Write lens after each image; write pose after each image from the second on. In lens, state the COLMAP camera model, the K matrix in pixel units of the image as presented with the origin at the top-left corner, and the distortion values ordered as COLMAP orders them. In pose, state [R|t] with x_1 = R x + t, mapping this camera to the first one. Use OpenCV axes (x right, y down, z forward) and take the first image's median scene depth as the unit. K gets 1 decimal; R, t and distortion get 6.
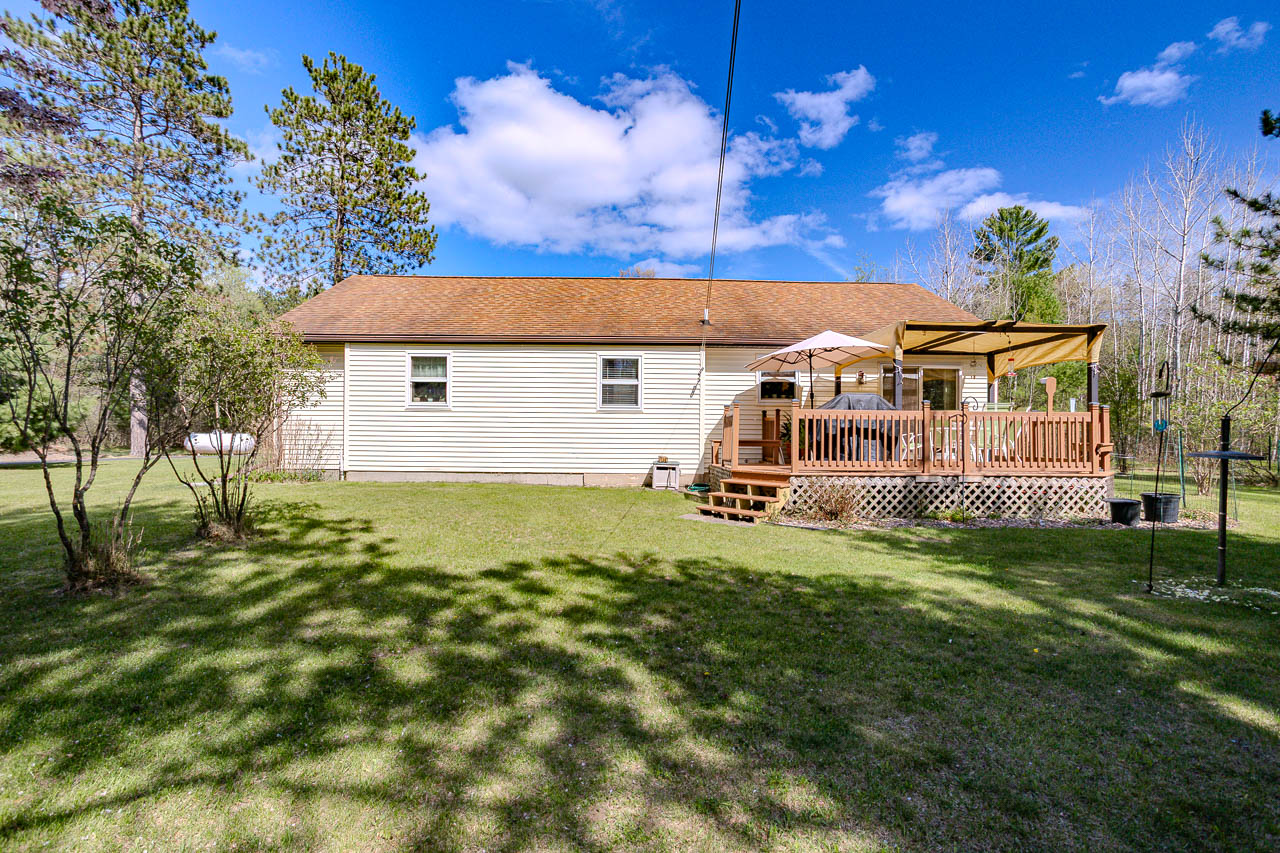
lens RADIAL K [[604.5, 0, 635.8], [0, 604.5, 422.8], [0, 0, 1]] dist [-0.020396, 0.000433]
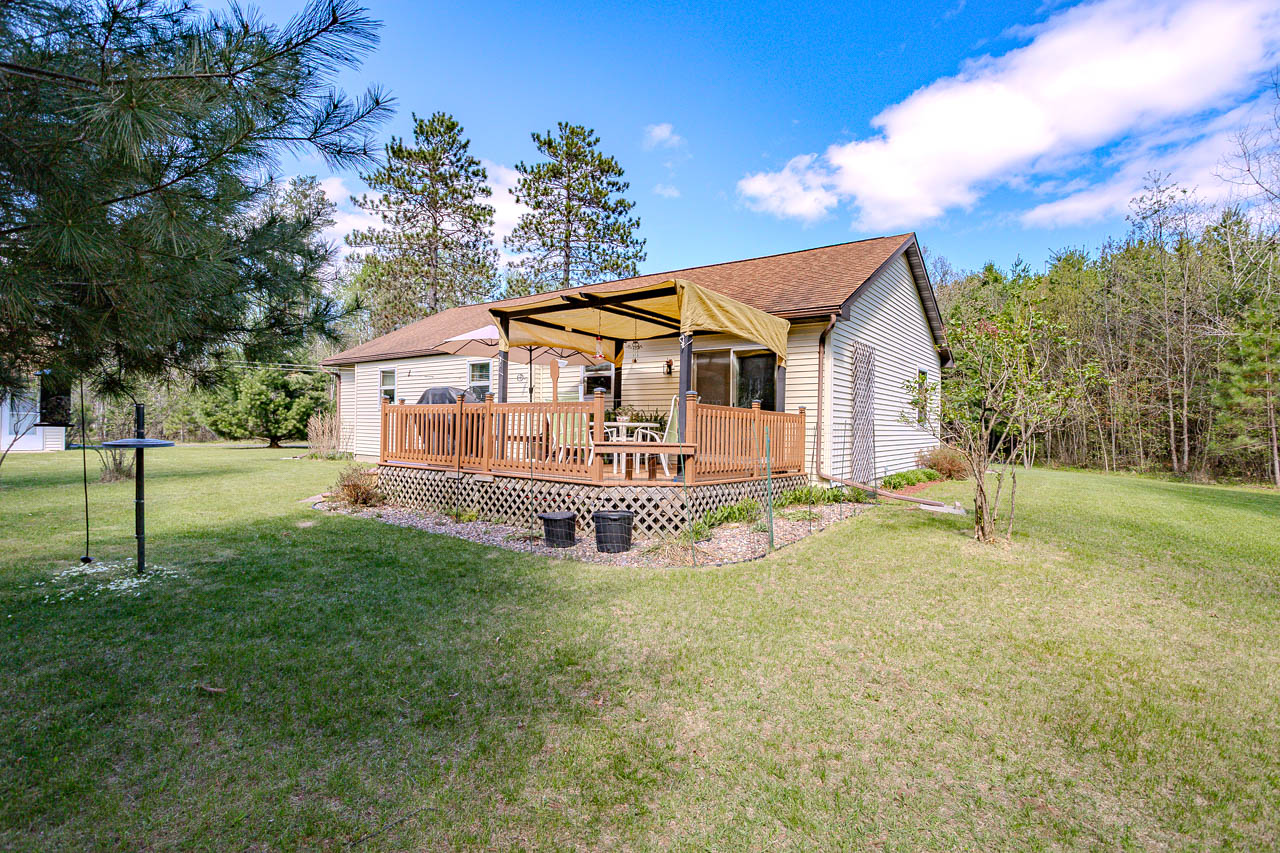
lens RADIAL K [[604.5, 0, 635.8], [0, 604.5, 422.8], [0, 0, 1]] dist [-0.020396, 0.000433]
pose [[0.785350, 0.000601, -0.619052, 0.922930], [-0.001927, 0.999997, -0.001475, 0.008244], [0.619049, 0.002351, 0.785349, 0.297653]]
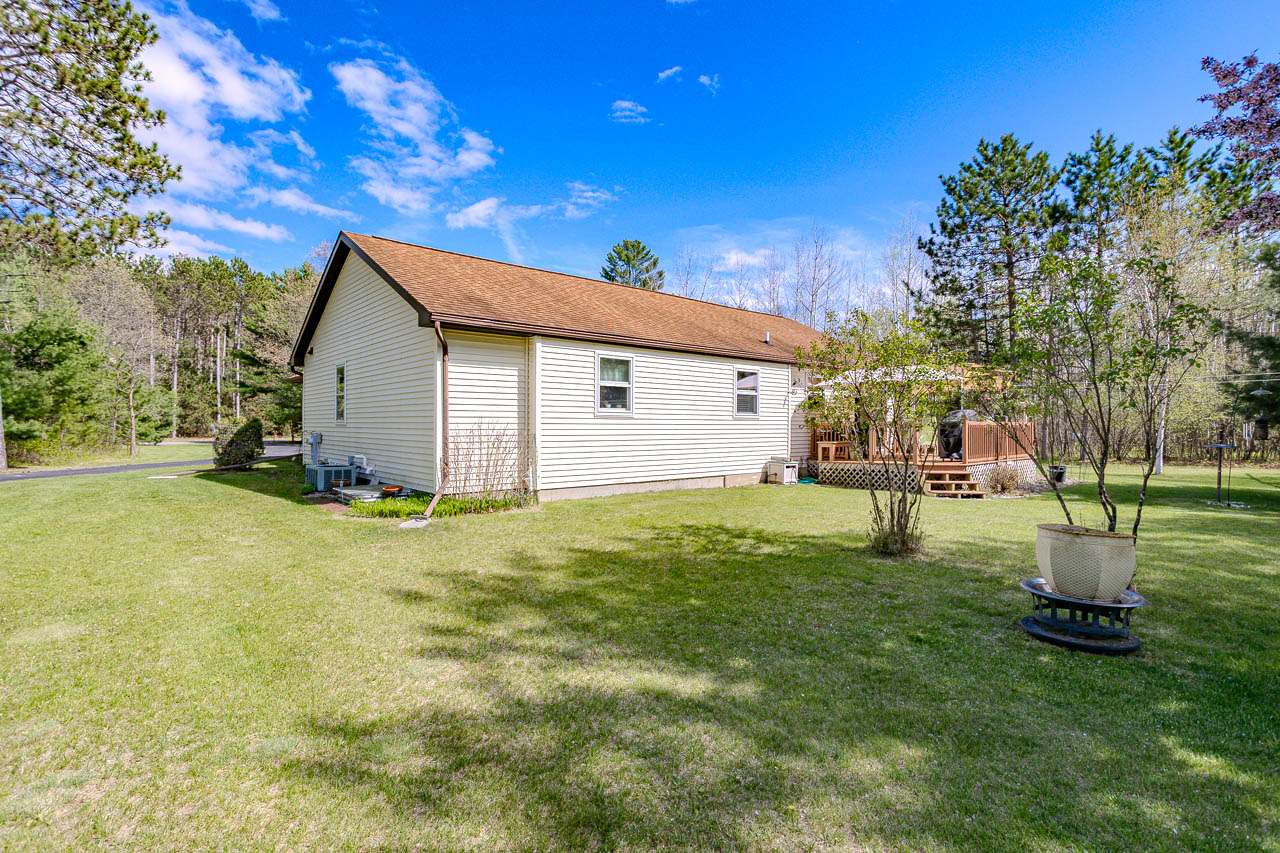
lens RADIAL K [[604.5, 0, 635.8], [0, 604.5, 422.8], [0, 0, 1]] dist [-0.020396, 0.000433]
pose [[0.753789, -0.004671, 0.657100, -0.920249], [-0.008707, 0.999816, 0.017096, -0.028521], [-0.657059, -0.018608, 0.753609, 0.287113]]
